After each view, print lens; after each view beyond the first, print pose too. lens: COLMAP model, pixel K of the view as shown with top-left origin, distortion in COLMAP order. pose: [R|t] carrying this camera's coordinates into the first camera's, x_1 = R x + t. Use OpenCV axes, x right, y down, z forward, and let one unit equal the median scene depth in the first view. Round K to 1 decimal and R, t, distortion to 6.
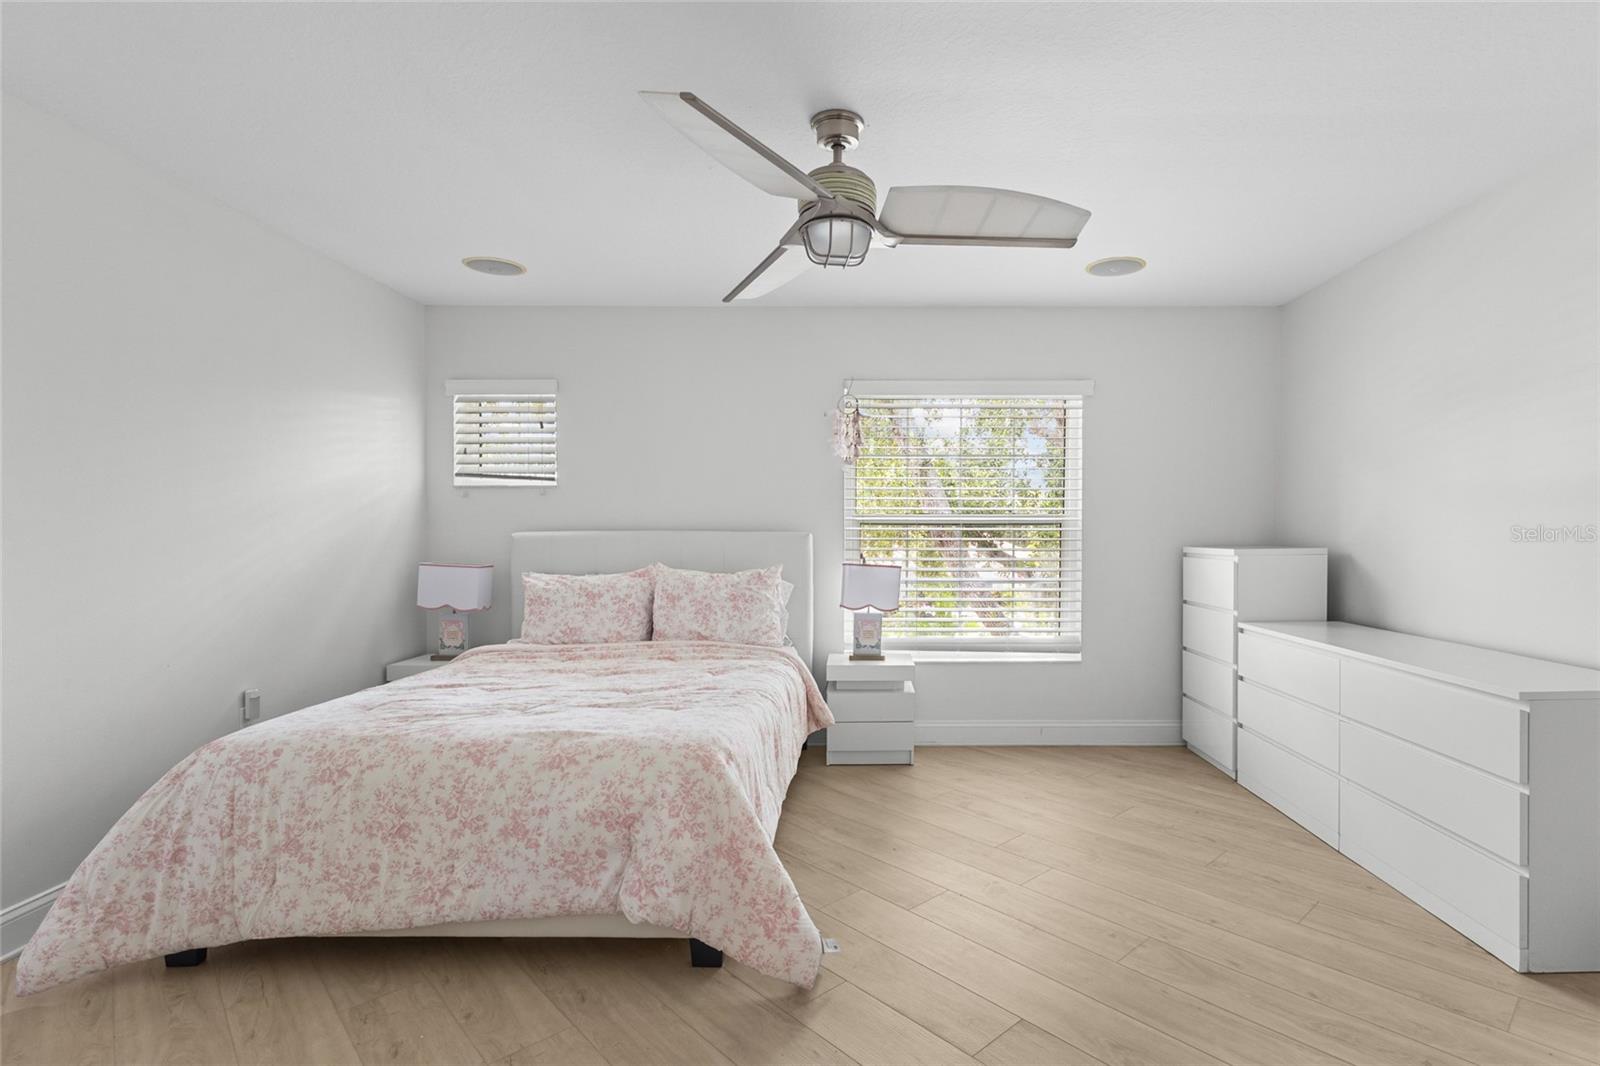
lens RADIAL K [[744.3, 0, 811.7], [0, 744.3, 526.7], [0, 0, 1]] dist [0.001815, 0.000480]
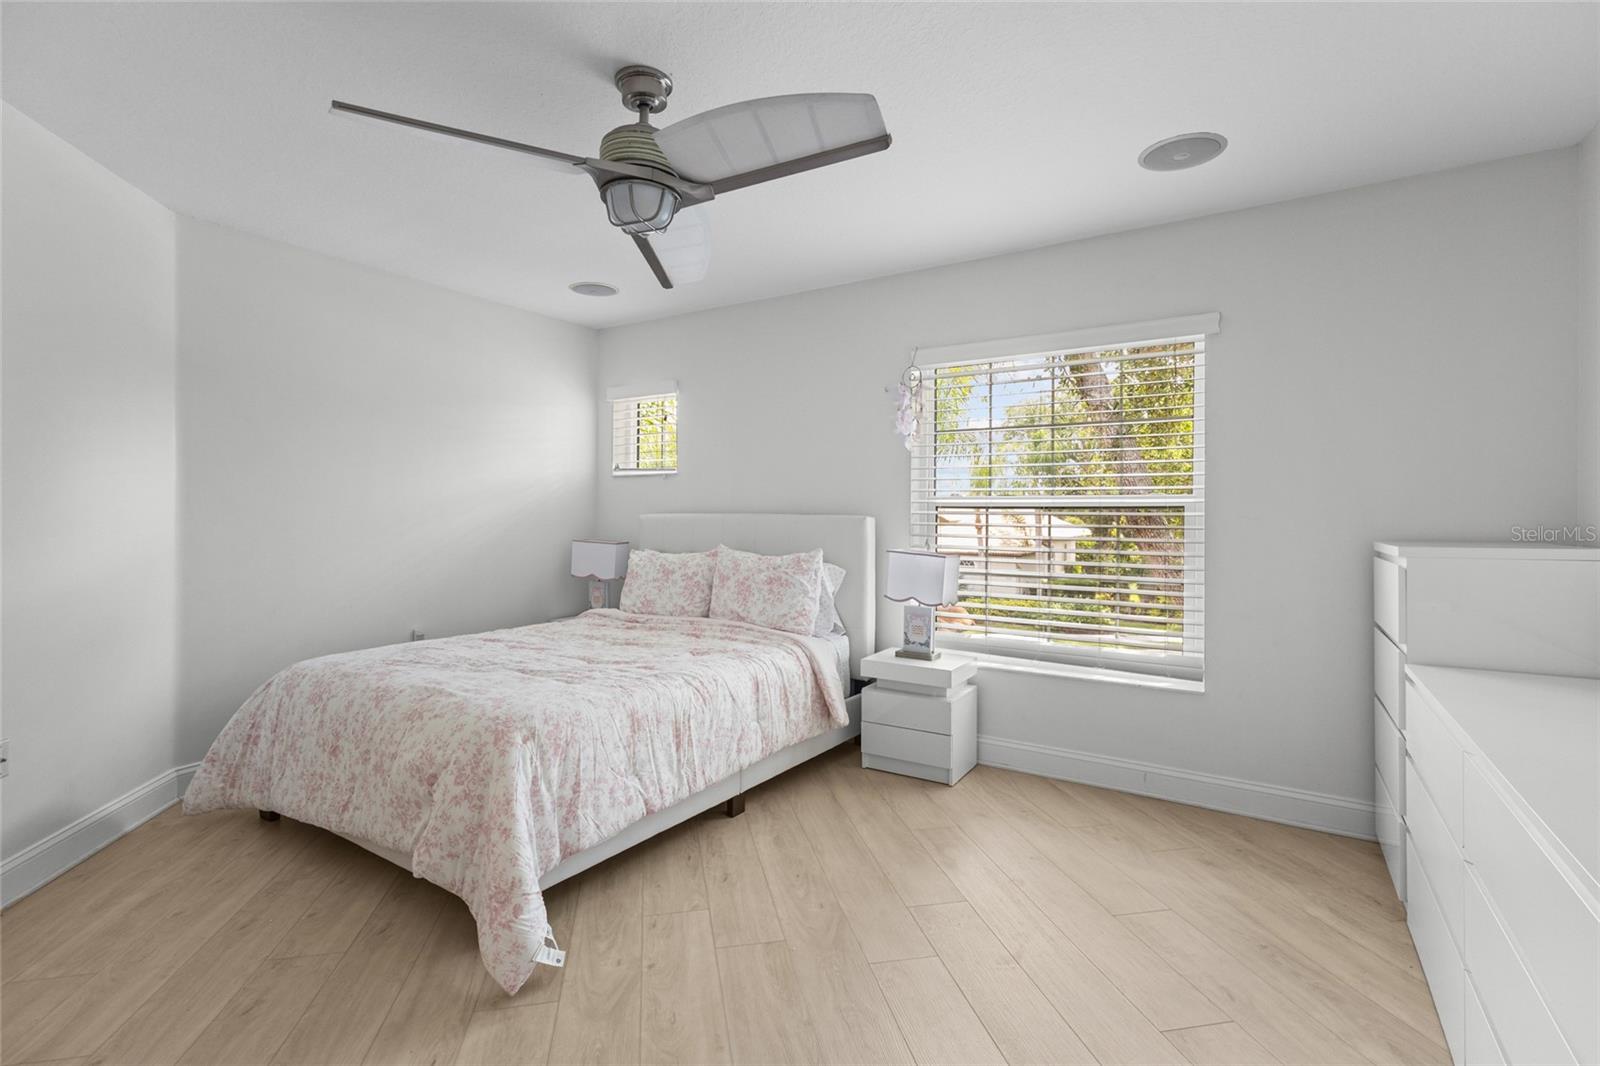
lens RADIAL K [[691.4, 0, 803.2], [0, 691.4, 497.0], [0, 0, 1]] dist [0.003069, 0.000507]
pose [[0.860600, -0.007291, -0.509229, 0.405793], [-0.003227, 0.999799, -0.019768, 0.001098], [0.509271, 0.018655, 0.860404, 0.220375]]
